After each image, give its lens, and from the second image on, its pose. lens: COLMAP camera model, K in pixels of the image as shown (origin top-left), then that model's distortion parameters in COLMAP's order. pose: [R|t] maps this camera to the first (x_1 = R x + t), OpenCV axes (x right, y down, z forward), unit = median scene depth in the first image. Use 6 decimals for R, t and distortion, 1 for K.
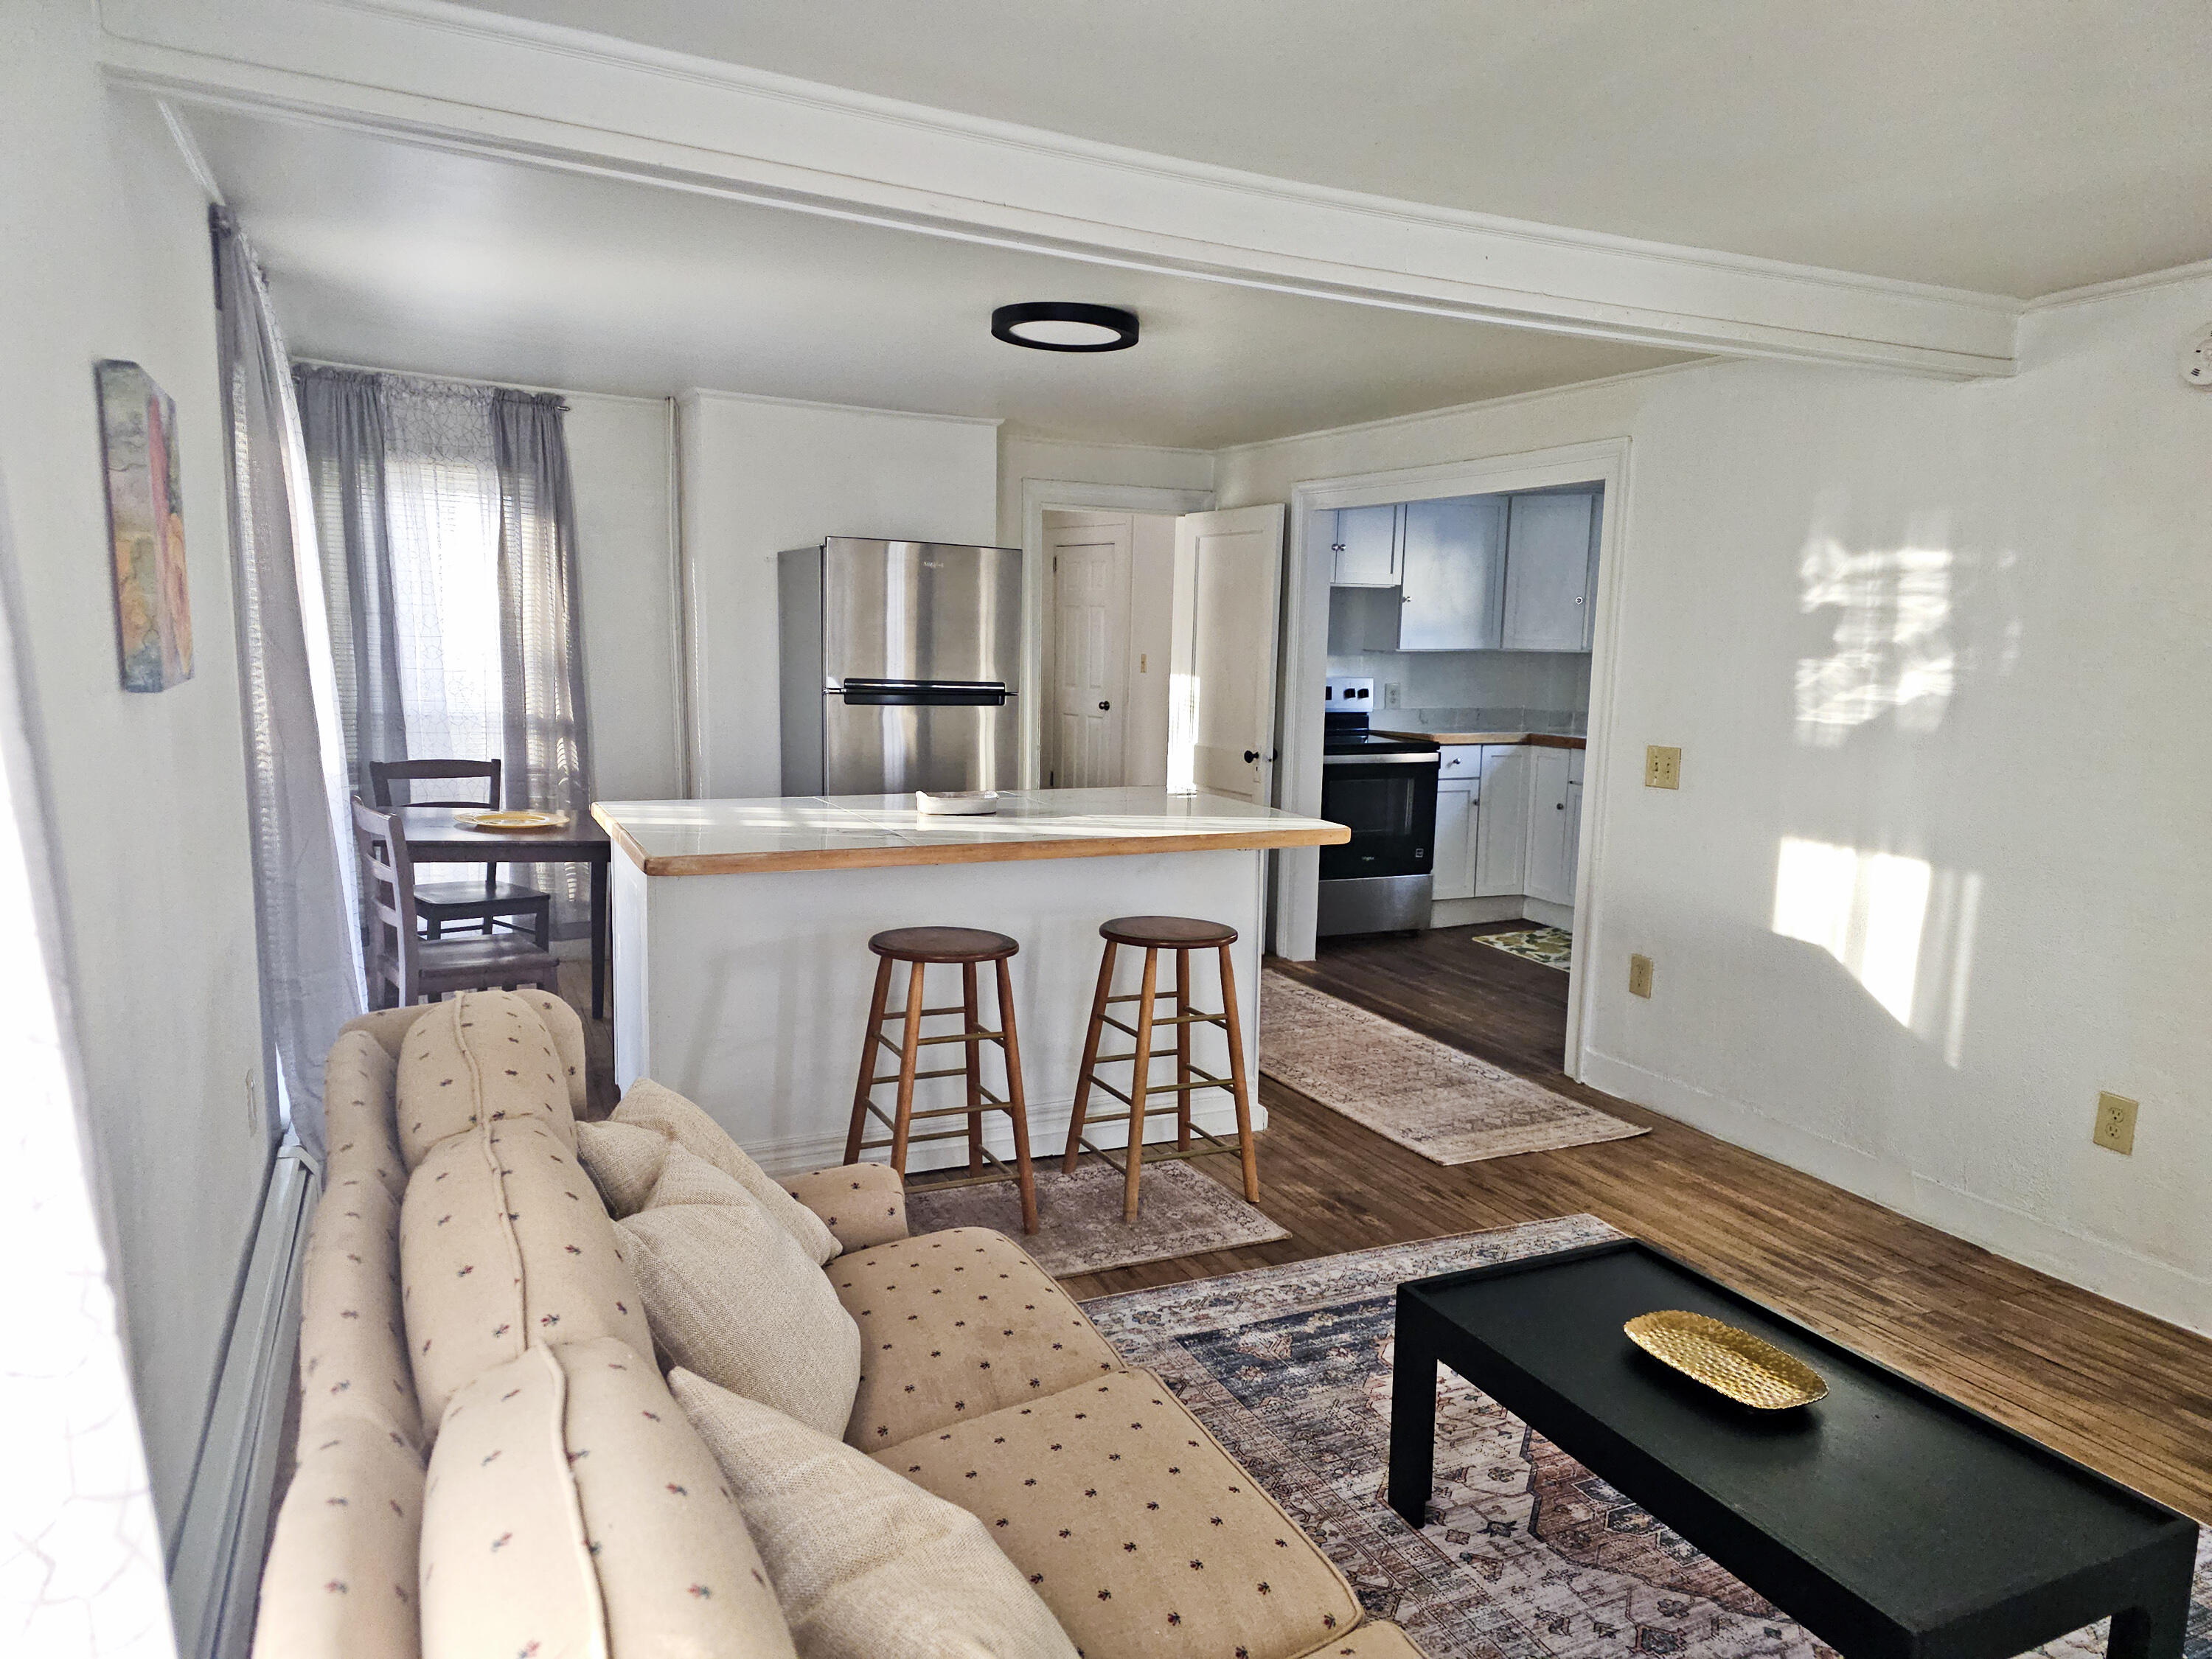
lens RADIAL K [[1477.3, 0, 1107.1], [0, 1477.3, 841.7], [0, 0, 1]] dist [0.049048, -0.026340]
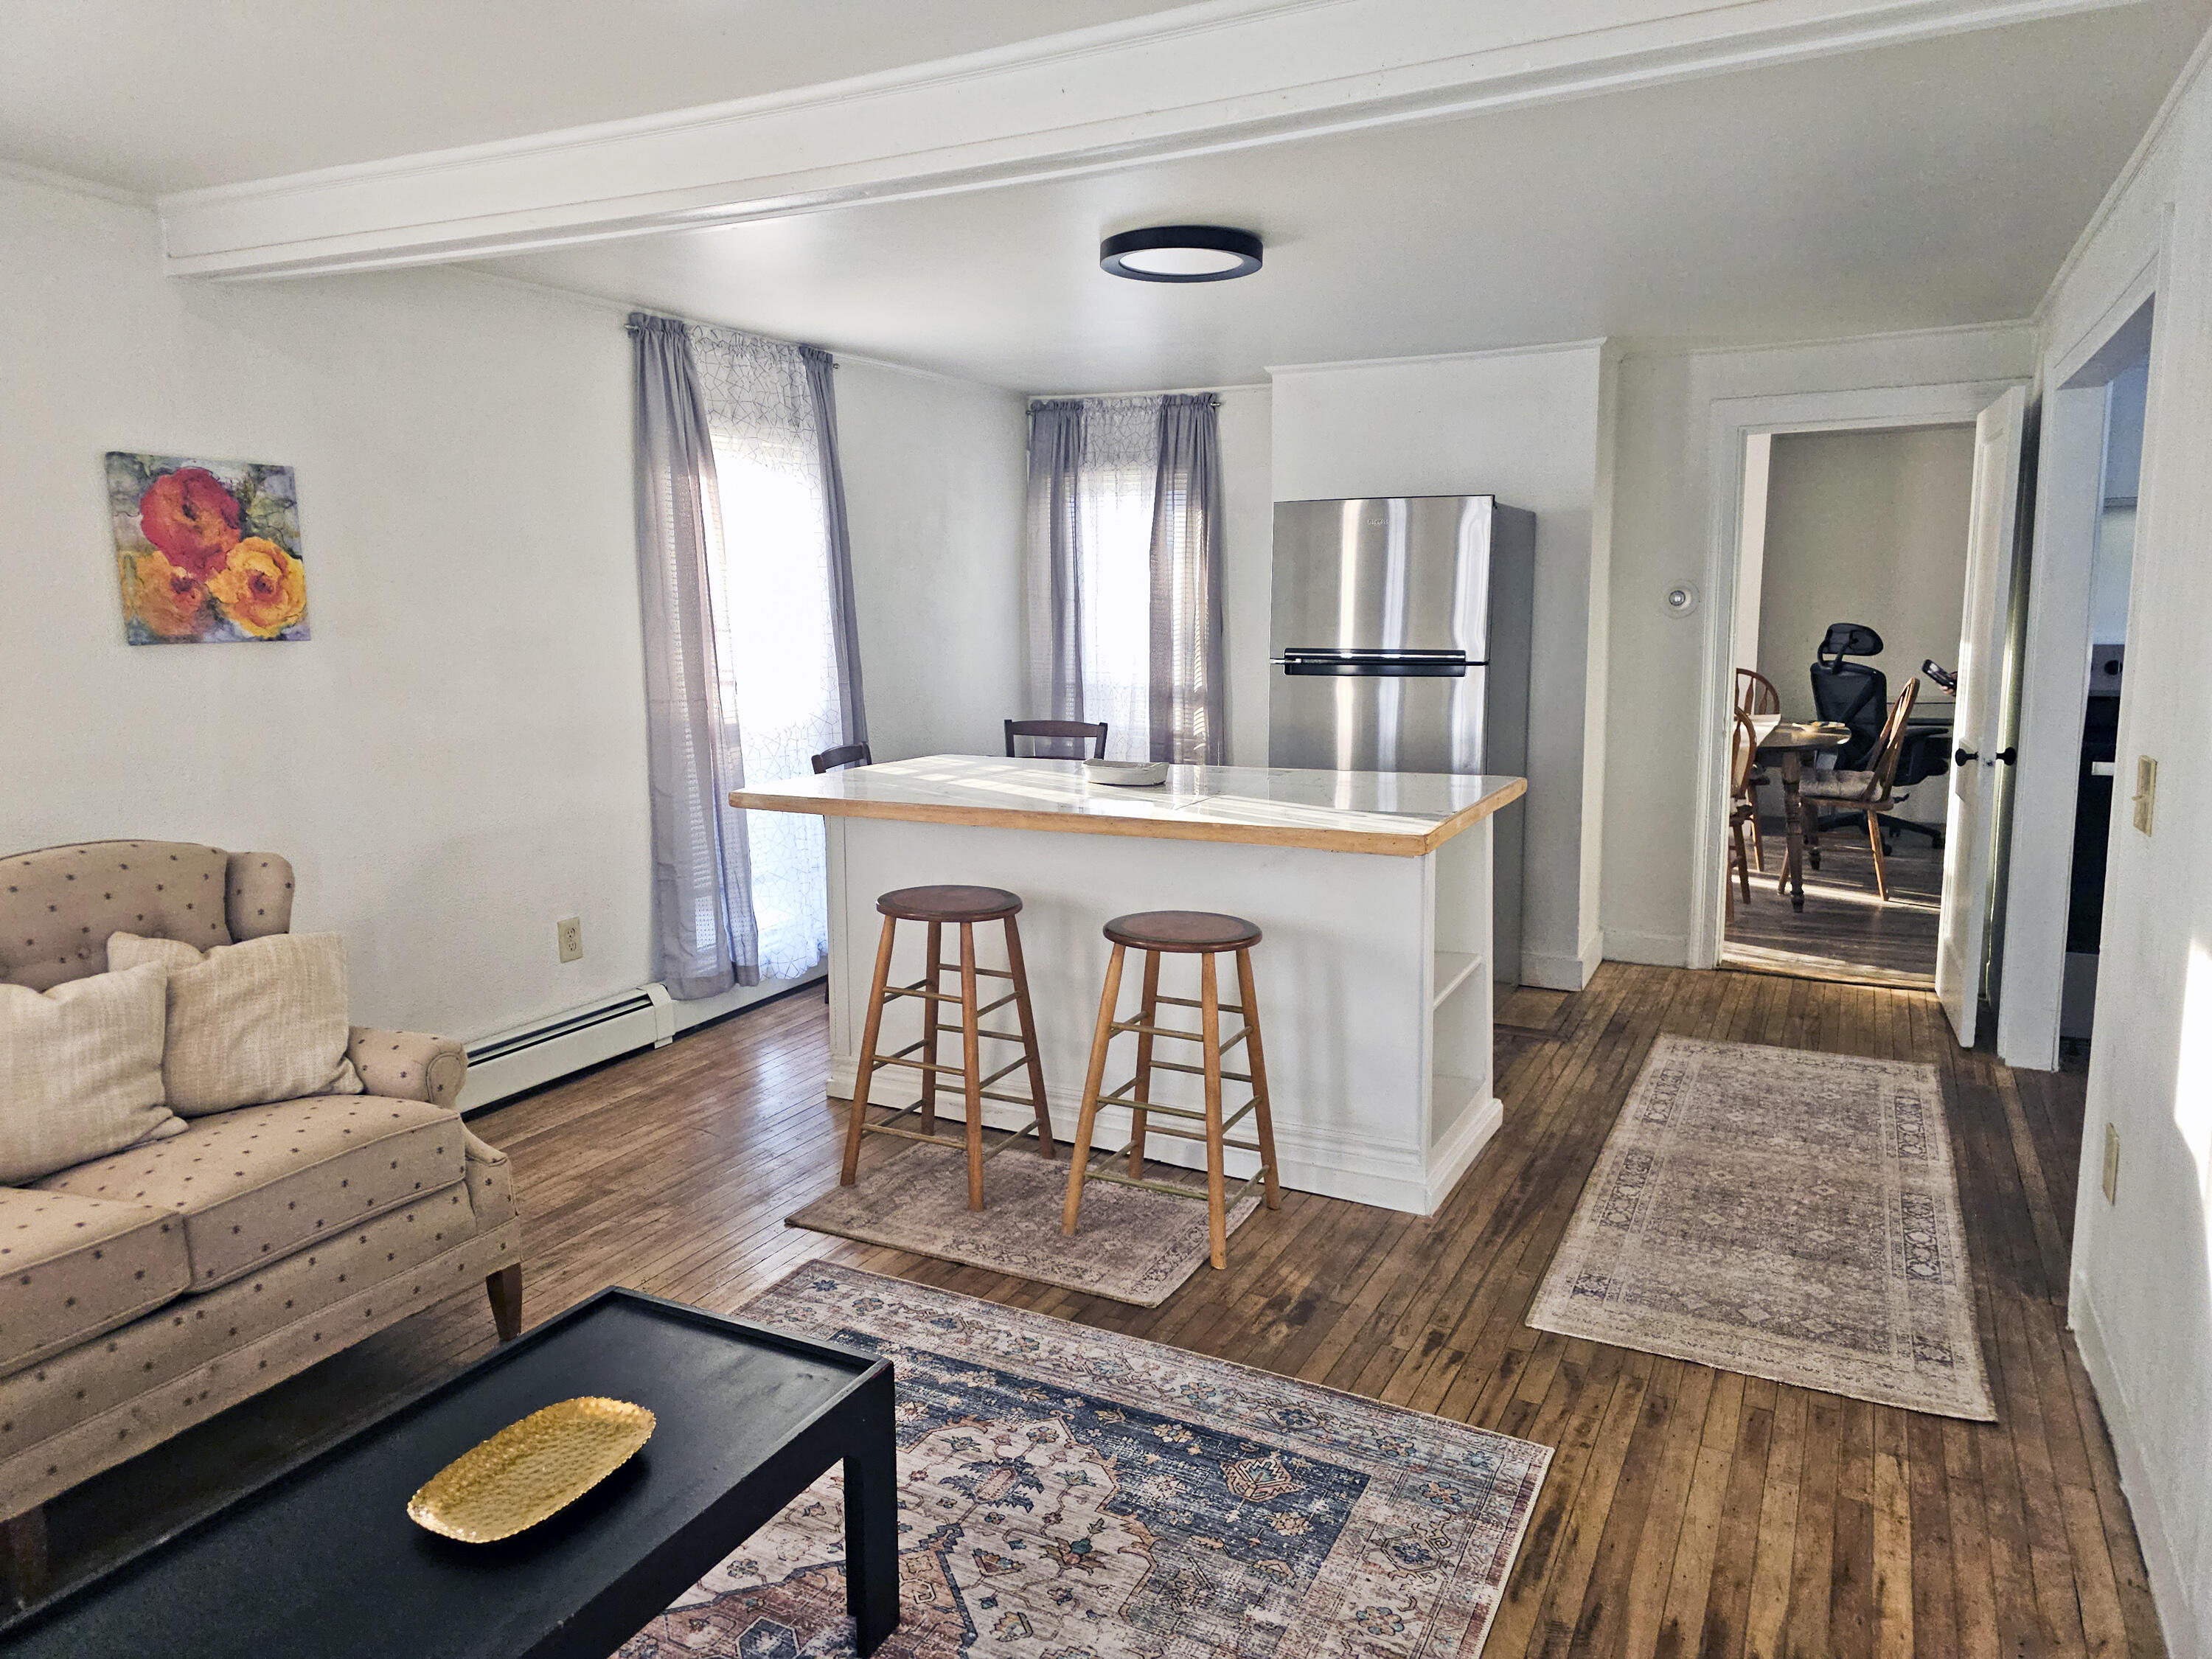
lens RADIAL K [[1477.3, 0, 1080.5], [0, 1477.3, 810.8], [0, 0, 1]] dist [0.049048, -0.026340]
pose [[0.607047, 0.080142, -0.790614, 0.590943], [-0.089411, 0.995472, 0.032256, -0.027720], [0.789620, 0.051109, 0.611464, 0.355504]]
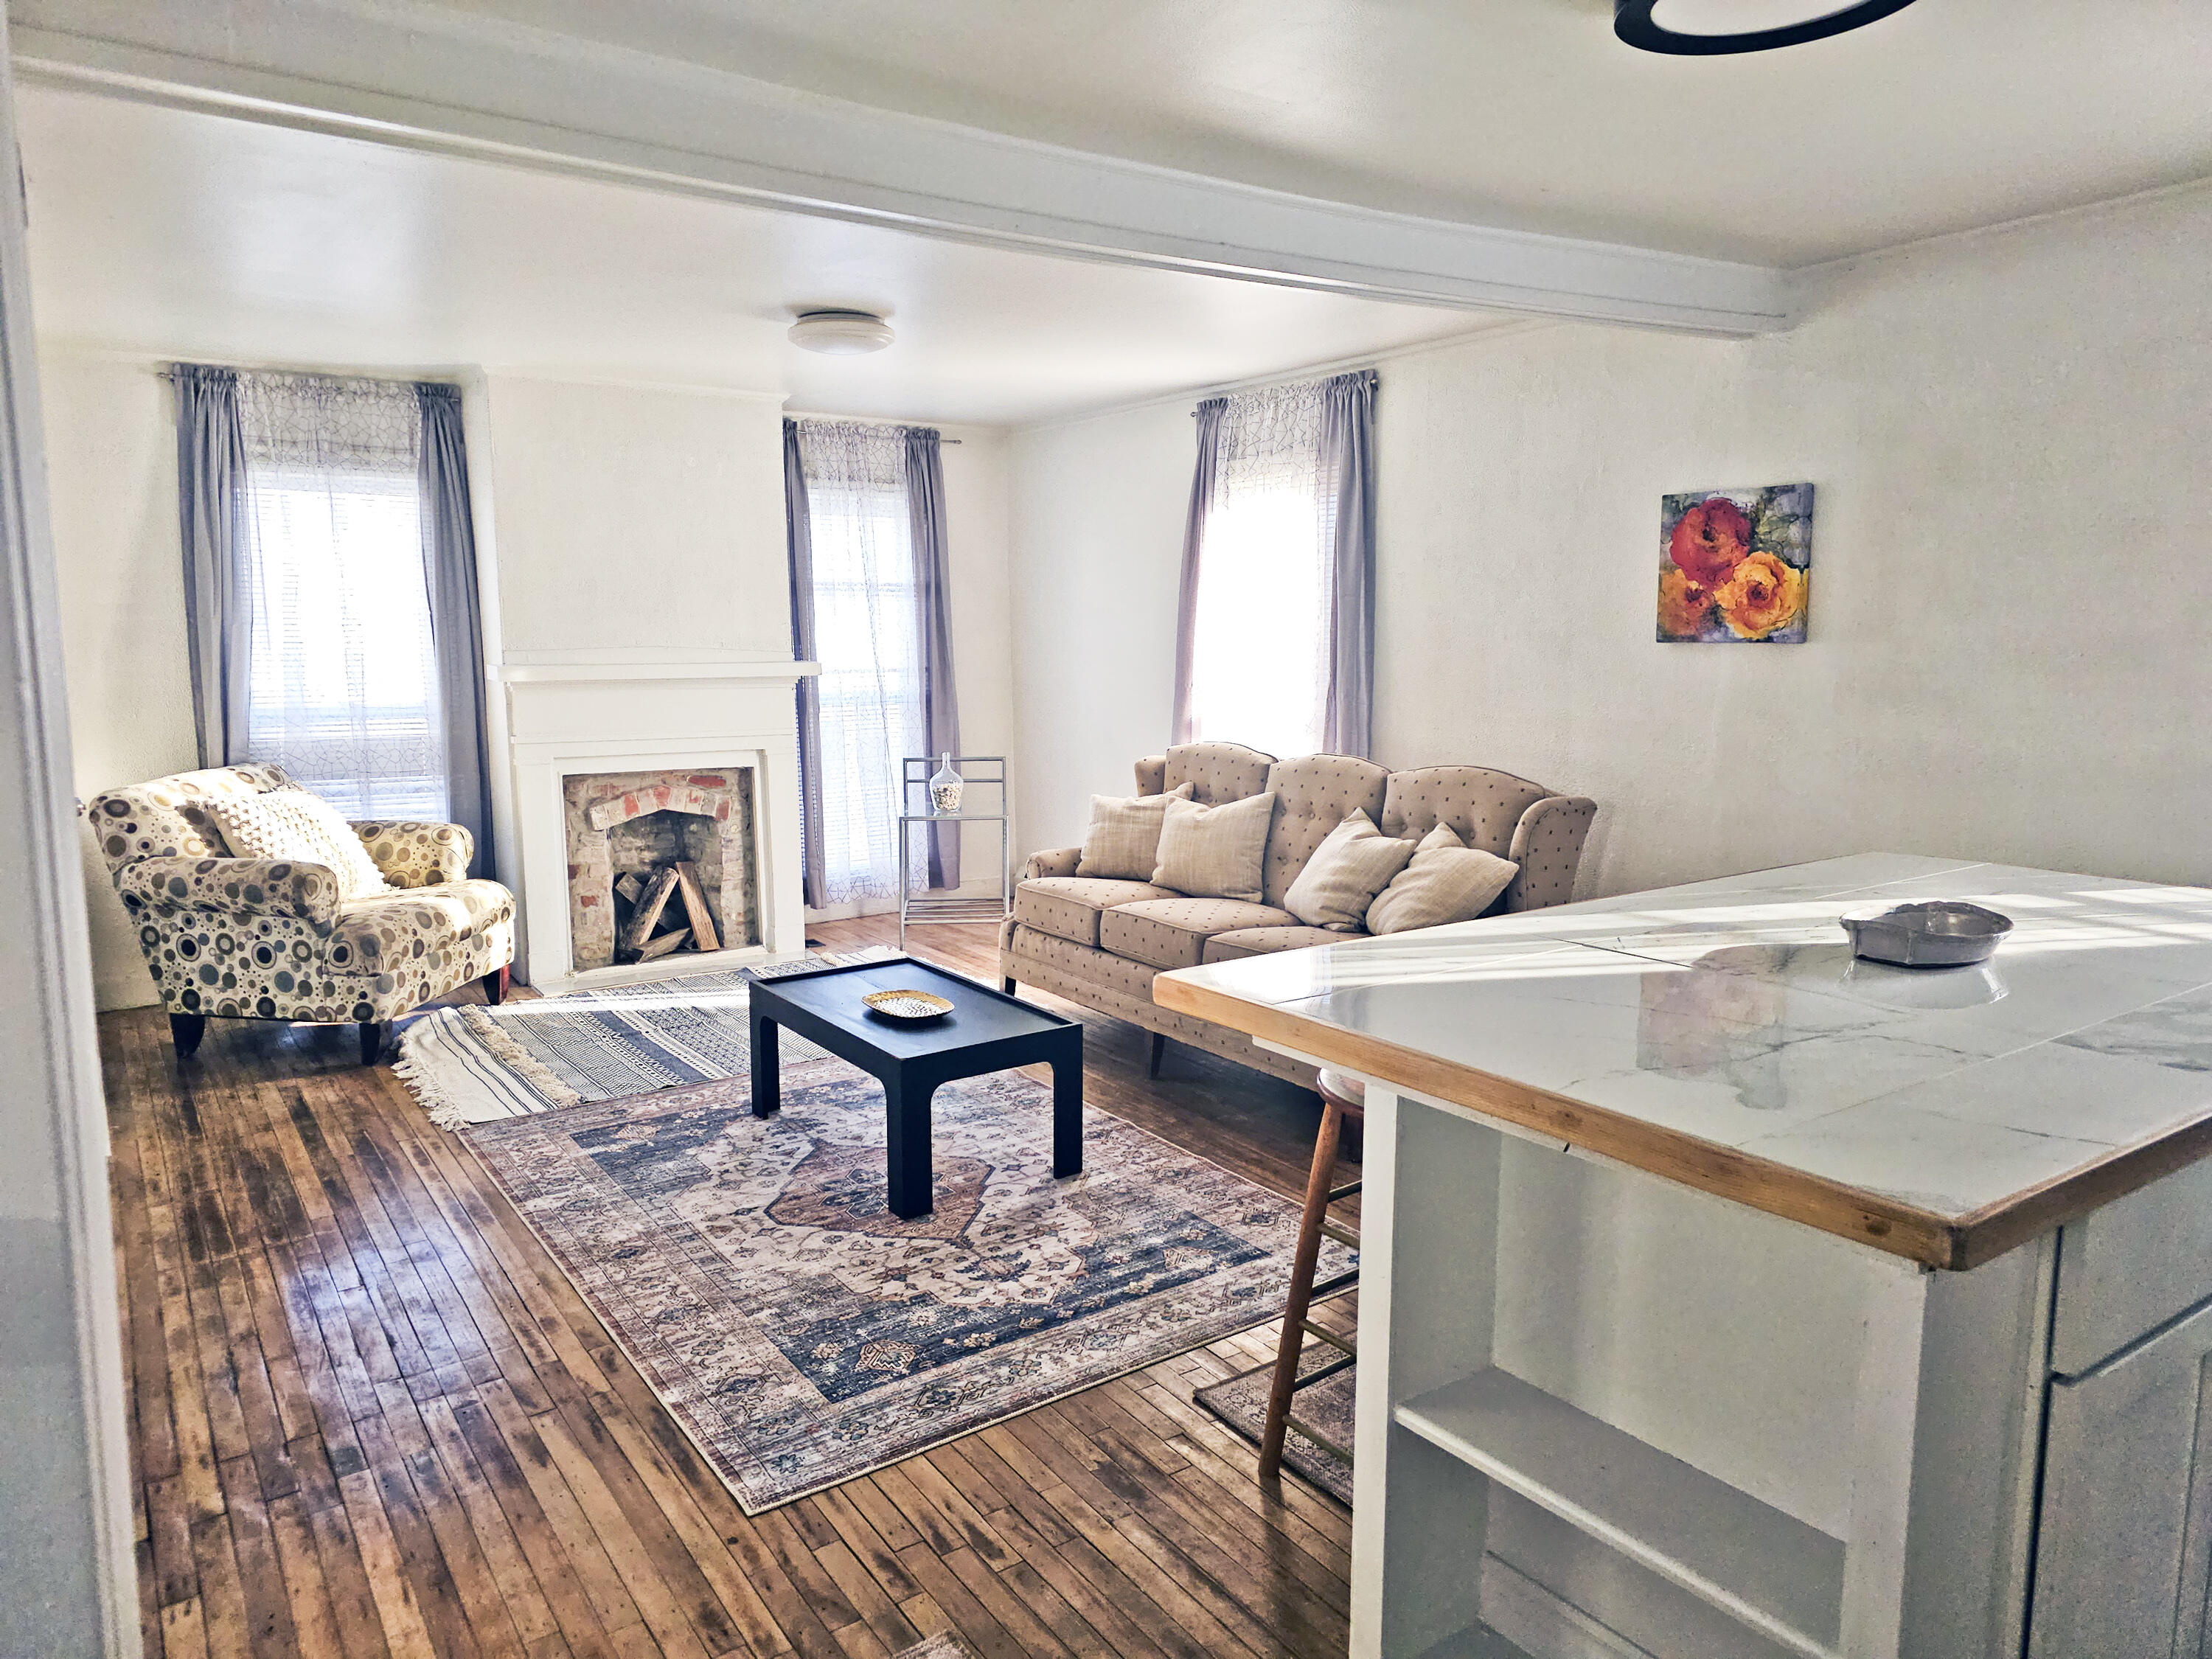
lens RADIAL K [[1477.3, 0, 1090.5], [0, 1477.3, 815.0], [0, 0, 1]] dist [0.049048, -0.026340]
pose [[-0.985490, 0.000525, -0.169735, 0.244462], [-0.045628, 0.962367, 0.267894, -0.175276], [0.163488, 0.271751, -0.948379, 1.308565]]
